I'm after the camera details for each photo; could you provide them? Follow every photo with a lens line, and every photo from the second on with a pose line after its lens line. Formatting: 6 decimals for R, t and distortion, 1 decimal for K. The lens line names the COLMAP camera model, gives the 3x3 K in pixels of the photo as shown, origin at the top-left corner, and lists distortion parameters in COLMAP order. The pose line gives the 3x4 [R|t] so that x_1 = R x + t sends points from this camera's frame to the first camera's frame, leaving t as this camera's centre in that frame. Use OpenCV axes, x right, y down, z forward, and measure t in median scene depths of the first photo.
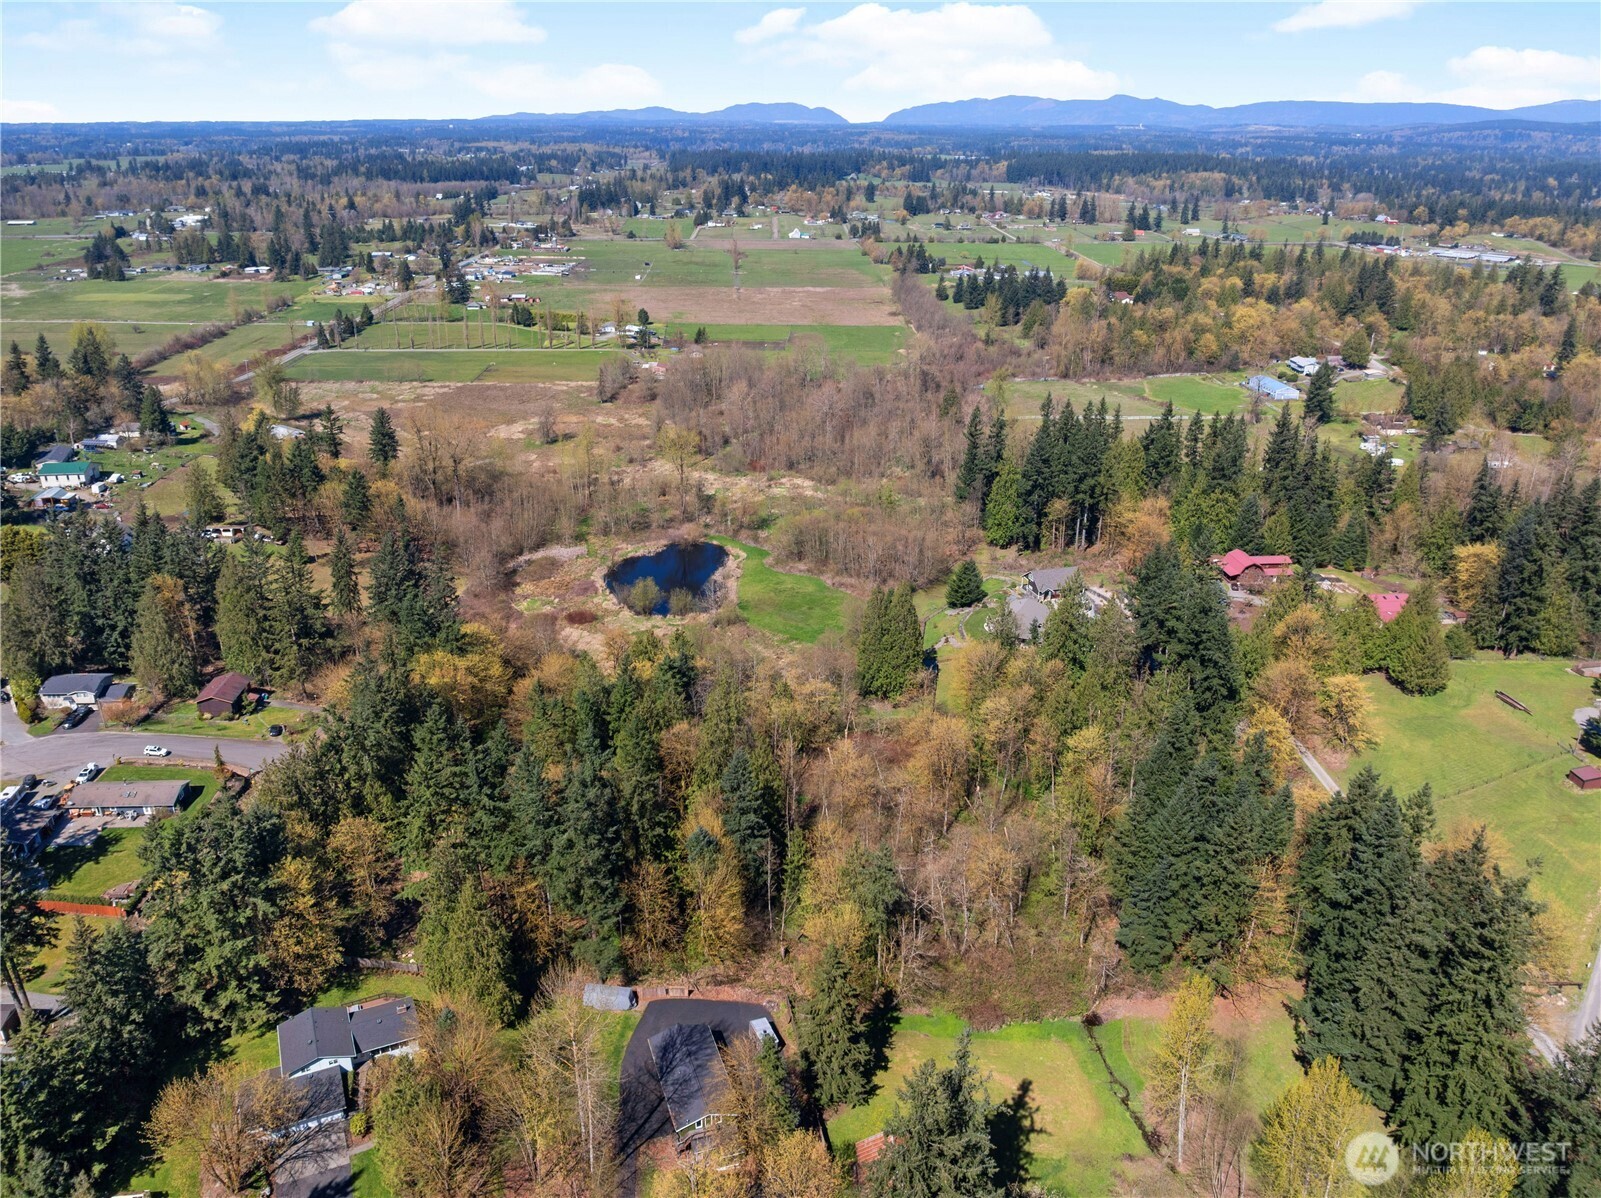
lens RADIAL K [[1157.6, 0, 800.0], [0, 1157.6, 582.3], [0, 0, 1]] dist [-0.036733, -0.000571]
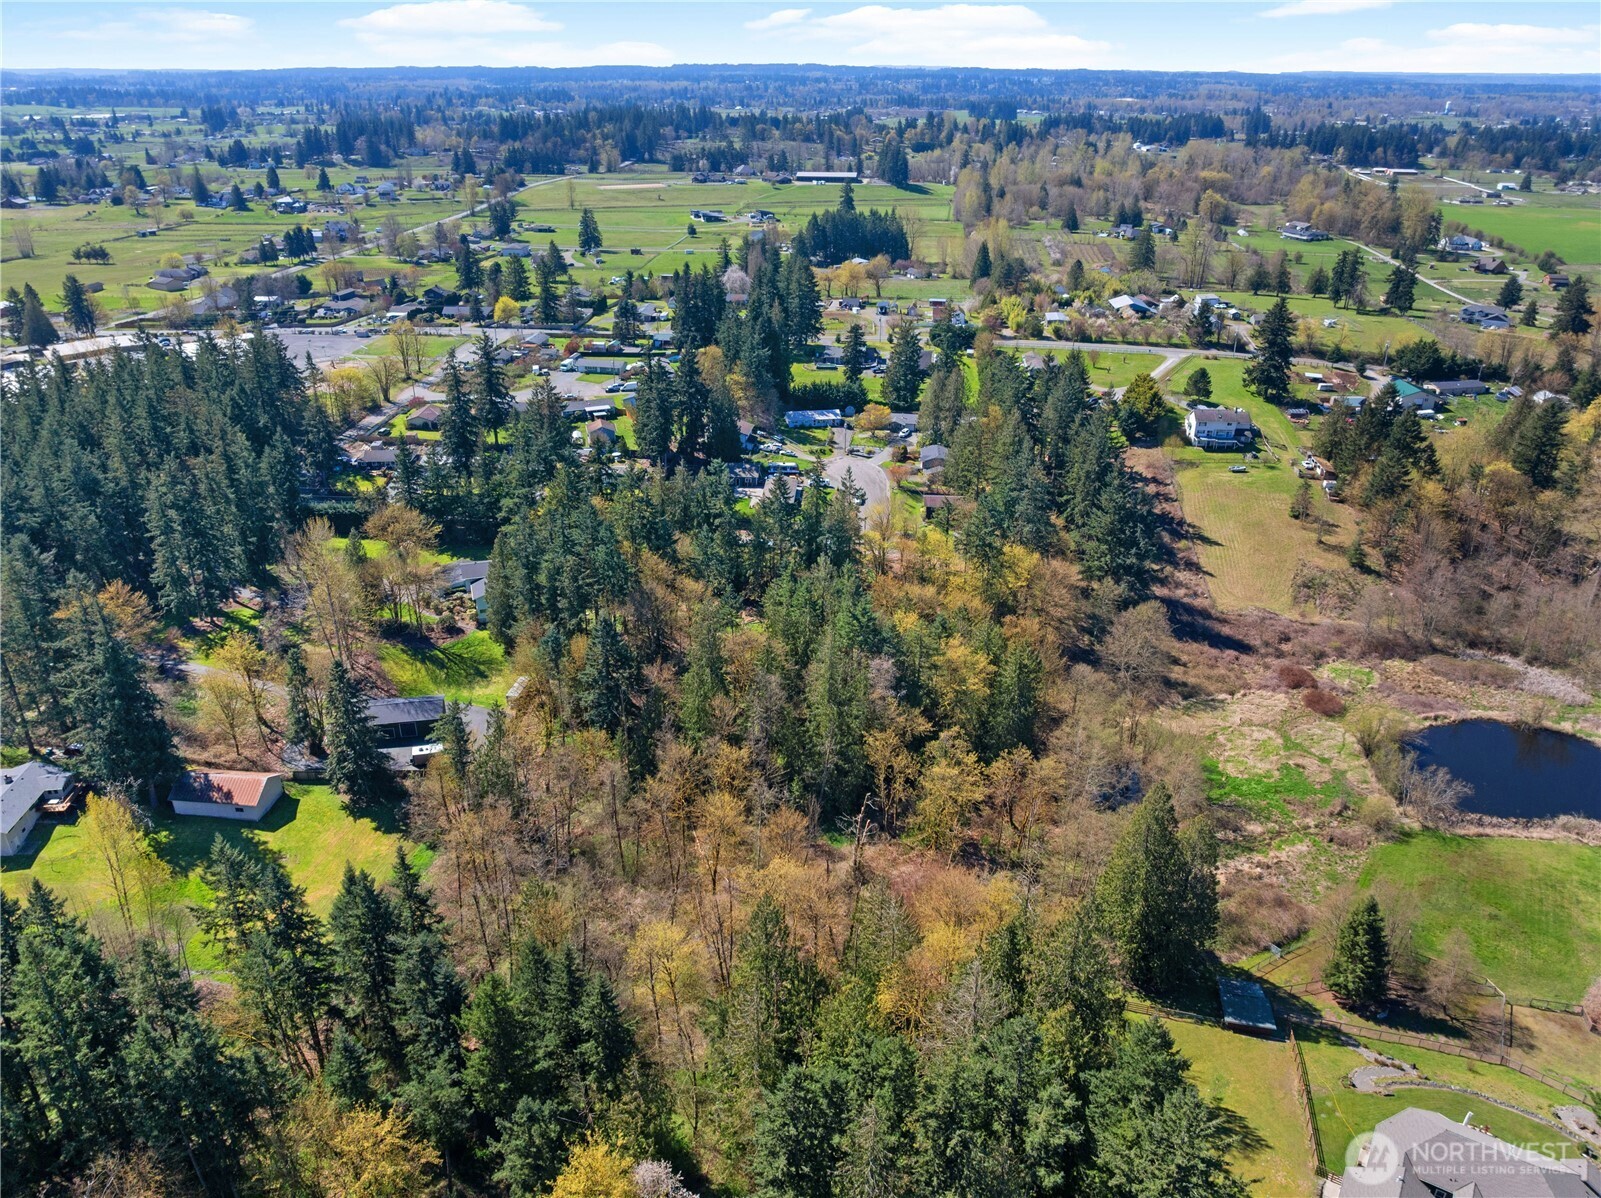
lens RADIAL K [[1157.6, 0, 800.0], [0, 1157.6, 582.3], [0, 0, 1]] dist [-0.036733, -0.000571]
pose [[-0.138551, 0.403539, -0.904411, 0.584437], [-0.369846, 0.826066, 0.425241, -0.265126], [0.918704, 0.393410, 0.034796, 0.756994]]
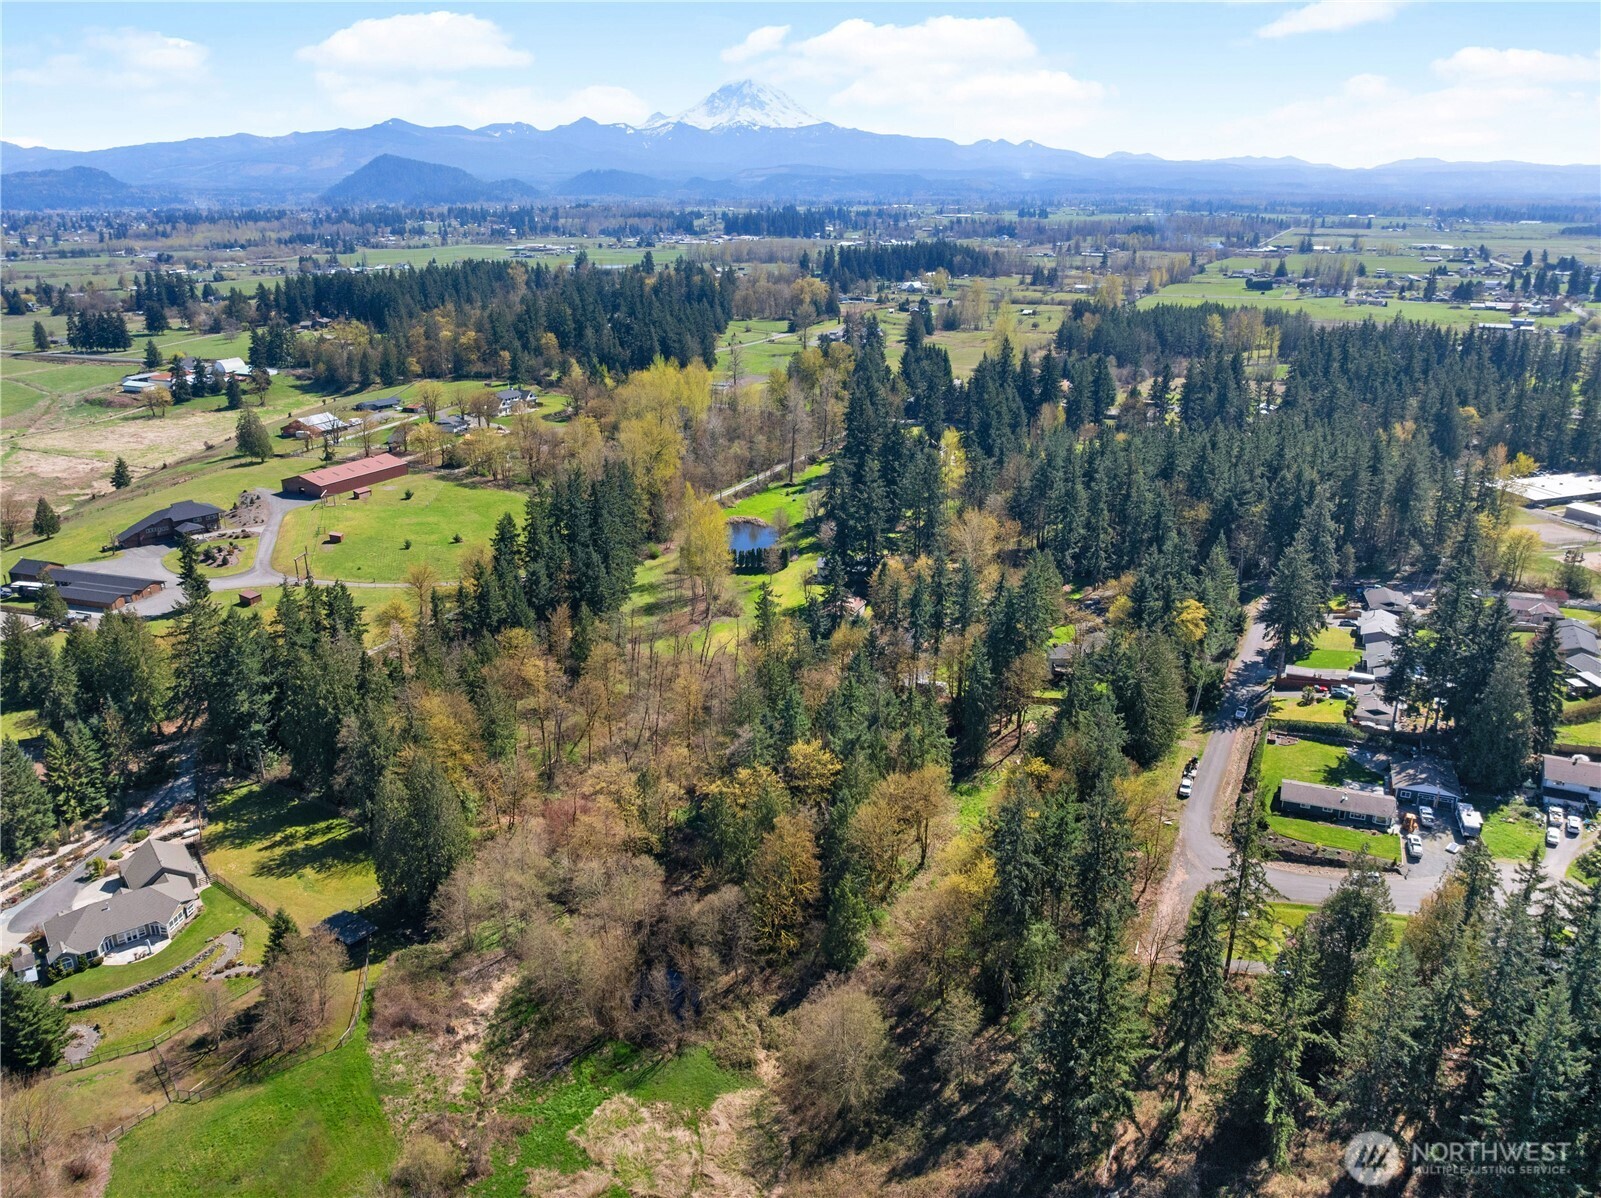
lens RADIAL K [[1174.0, 0, 800.5], [0, 1174.0, 599.0], [0, 0, 1]] dist [-0.039682, -0.004208]
pose [[-0.891492, -0.152808, 0.426488, -0.428200], [0.170436, 0.759113, 0.628250, -0.489700], [-0.419754, 0.632769, -0.650700, 1.296500]]
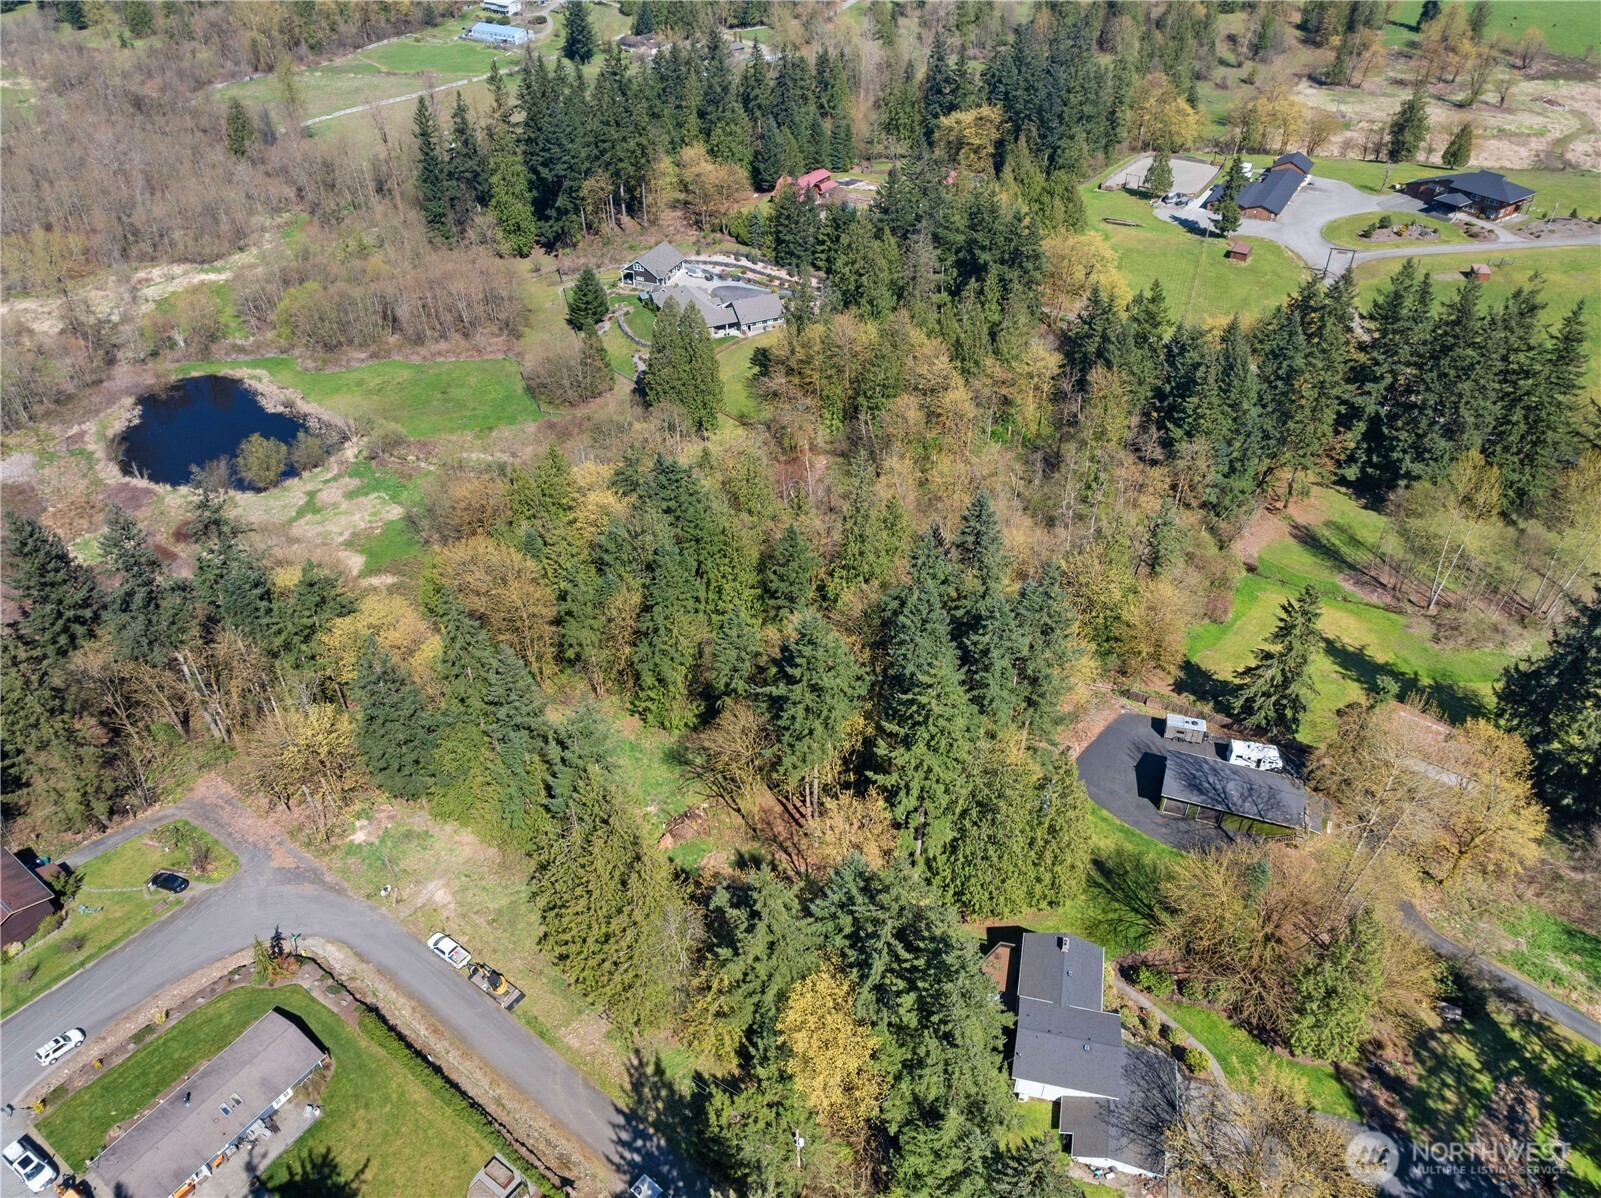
lens RADIAL K [[1132.0, 0, 801.6], [0, 1132.0, 575.7], [0, 0, 1]] dist [-0.049379, 0.026095]
pose [[0.628040, -0.472255, 0.618499, -0.458893], [0.294971, 0.879960, 0.372373, -0.100768], [-0.720110, -0.051426, 0.691951, 0.350812]]
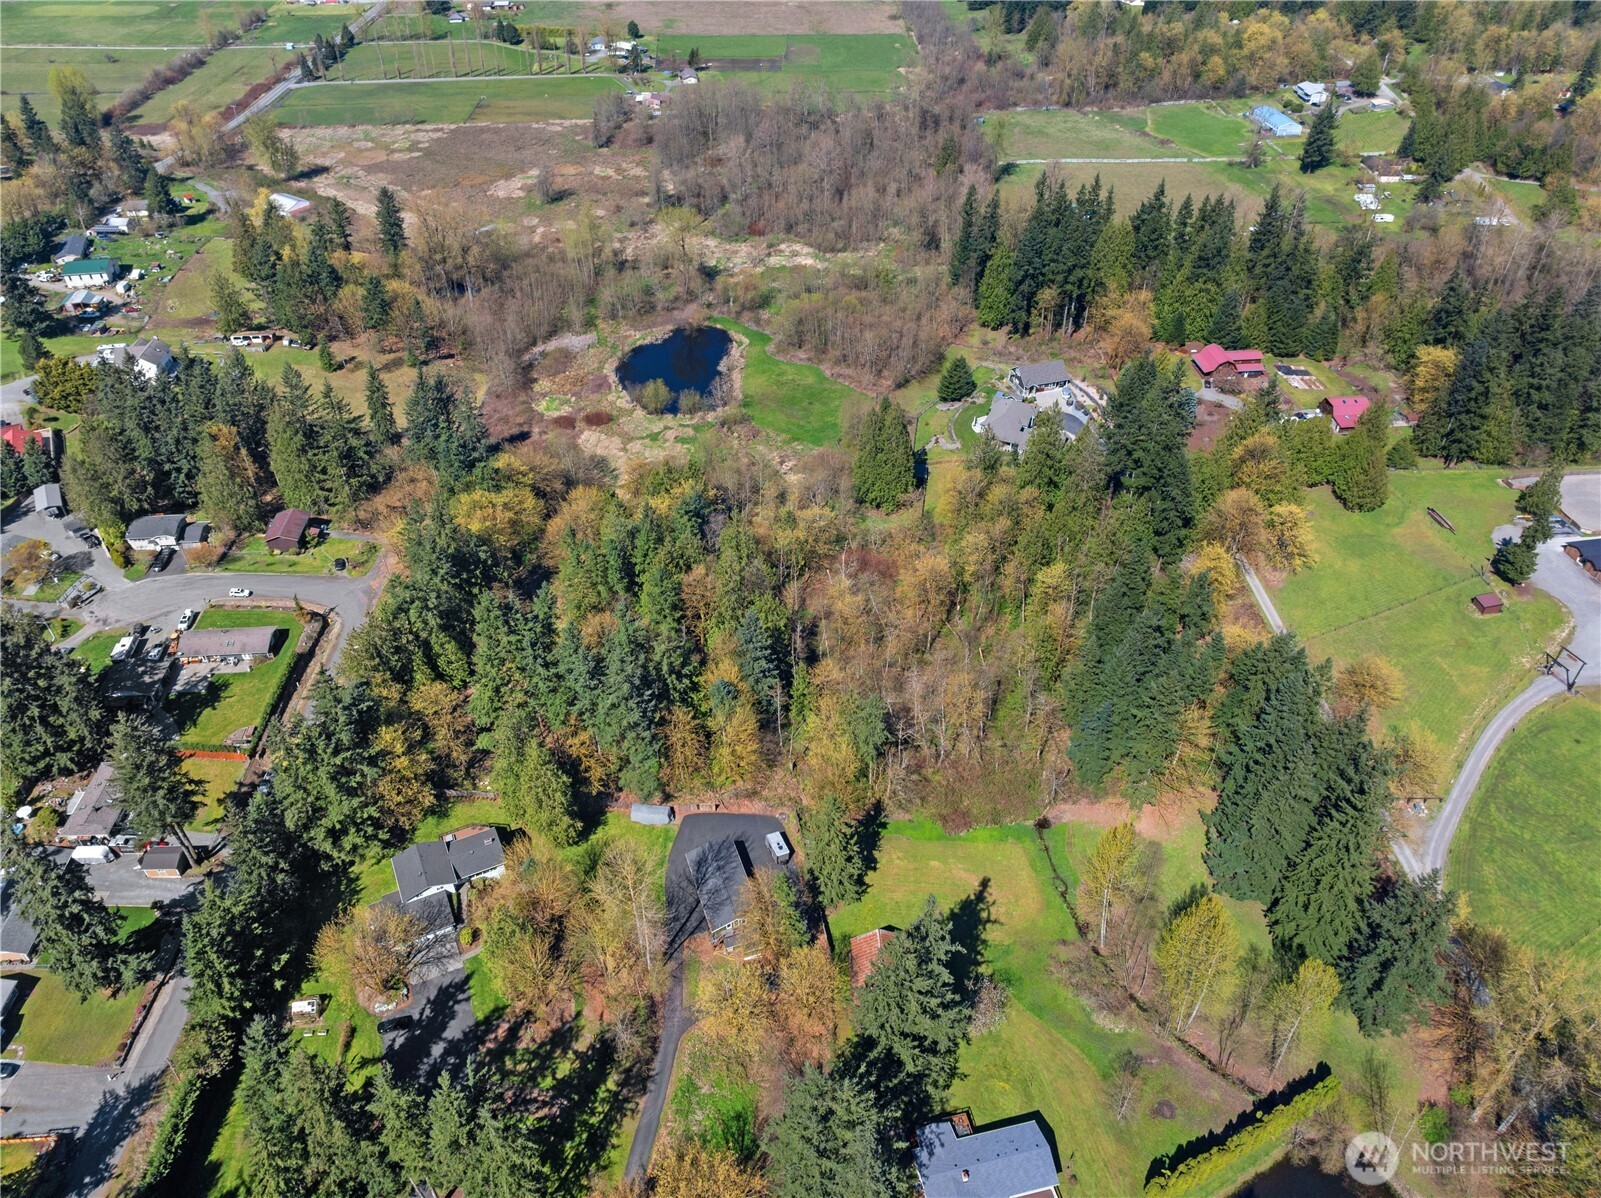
lens RADIAL K [[1129.1, 0, 799.4], [0, 1129.1, 572.3], [0, 0, 1]] dist [-0.037936, 0.002262]
pose [[0.999878, -0.014767, -0.005127, 0.001944], [0.015605, 0.962010, 0.272568, -0.137206], [0.000907, -0.272615, 0.962123, -0.057823]]
